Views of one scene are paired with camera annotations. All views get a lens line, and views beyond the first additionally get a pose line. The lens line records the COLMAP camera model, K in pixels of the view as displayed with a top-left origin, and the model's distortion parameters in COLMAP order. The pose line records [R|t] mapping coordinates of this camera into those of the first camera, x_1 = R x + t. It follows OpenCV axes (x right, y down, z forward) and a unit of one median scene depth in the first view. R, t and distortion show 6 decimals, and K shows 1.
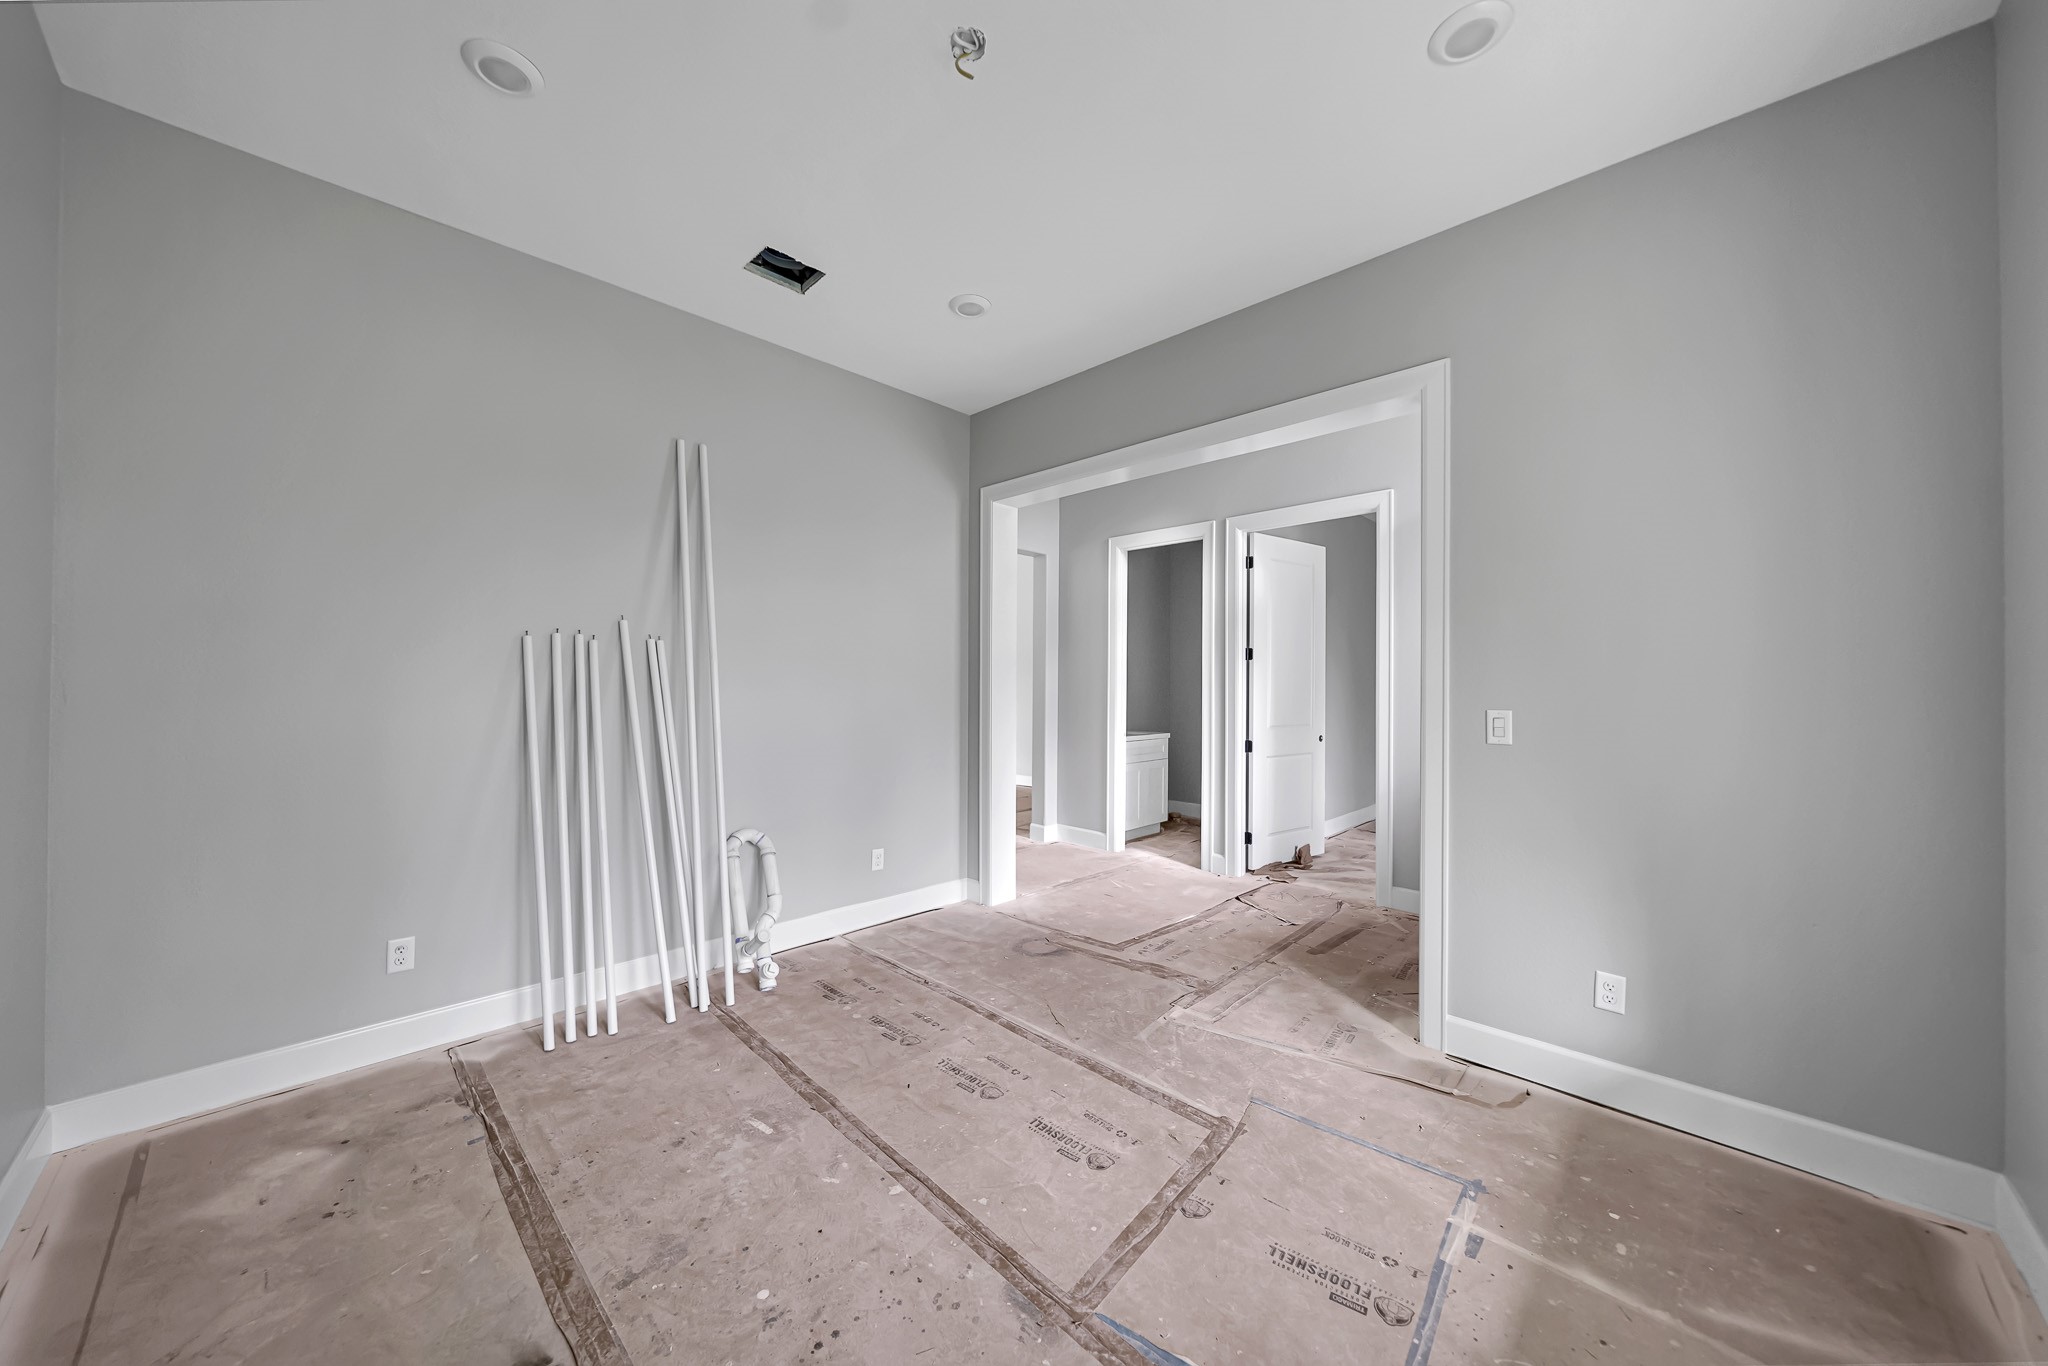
lens RADIAL K [[710.1, 0, 1011.7], [0, 710.1, 684.3], [0, 0, 1]] dist [-0.007405, 0.000471]
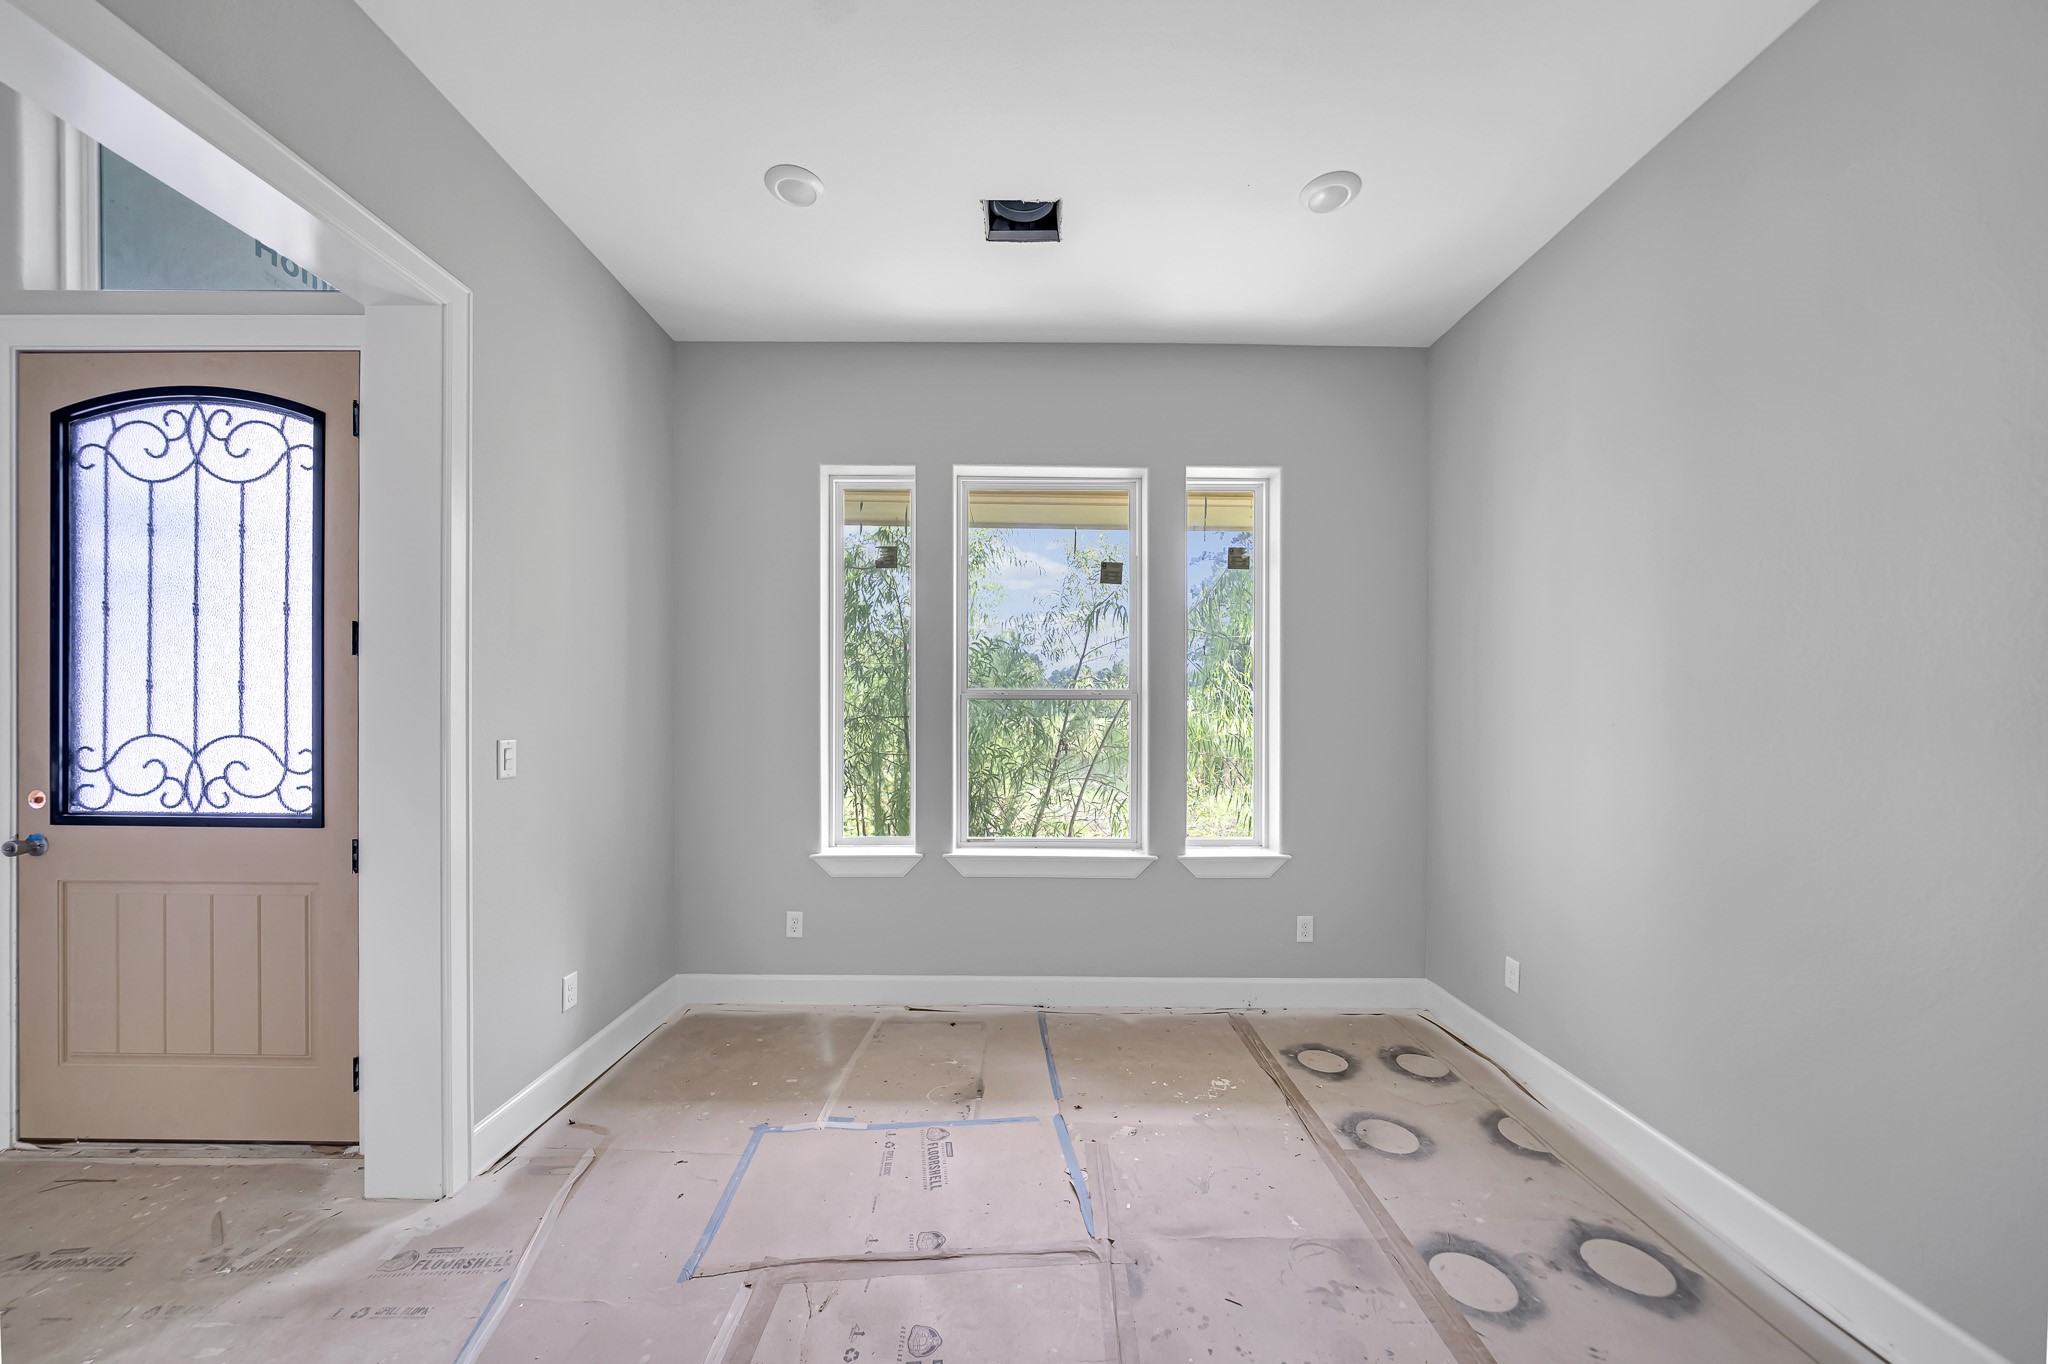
lens RADIAL K [[710.1, 0, 1031.1], [0, 710.1, 713.9], [0, 0, 1]] dist [-0.007405, 0.000471]
pose [[-0.712447, -0.011103, 0.701638, -0.376143], [-0.009989, 0.999934, 0.005680, -0.005308], [-0.701655, -0.002962, -0.712511, 1.133673]]
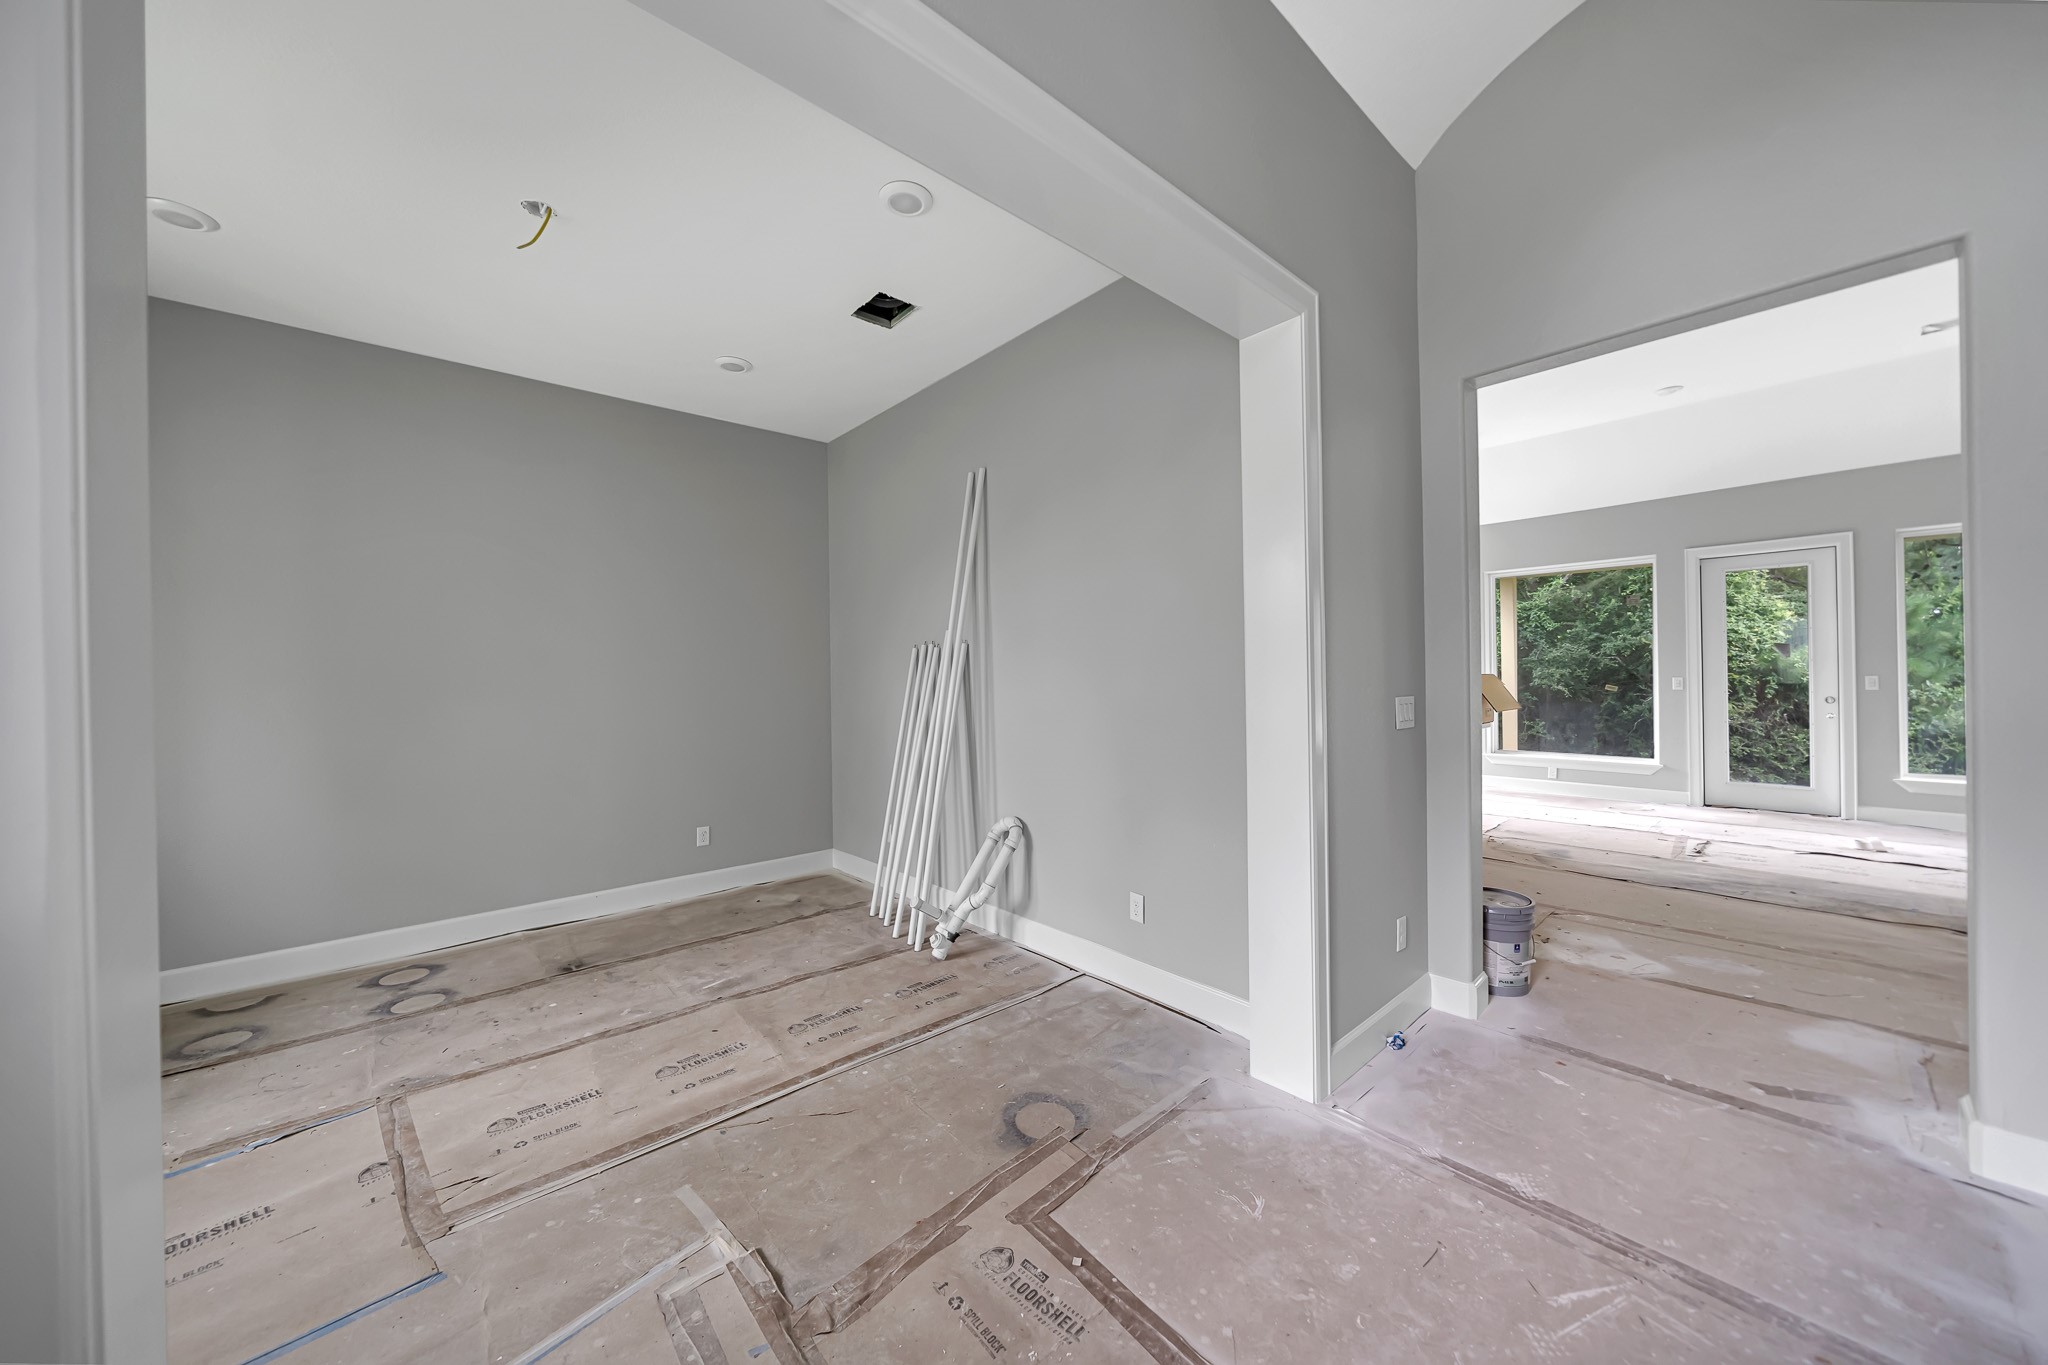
lens RADIAL K [[710.1, 0, 1025.0], [0, 710.1, 680.2], [0, 0, 1]] dist [-0.007405, 0.000471]
pose [[-0.059654, 0.000161, -0.998219, 0.893516], [0.014893, 0.999889, -0.000729, 0.005957], [0.998108, -0.014910, -0.059649, 1.452526]]
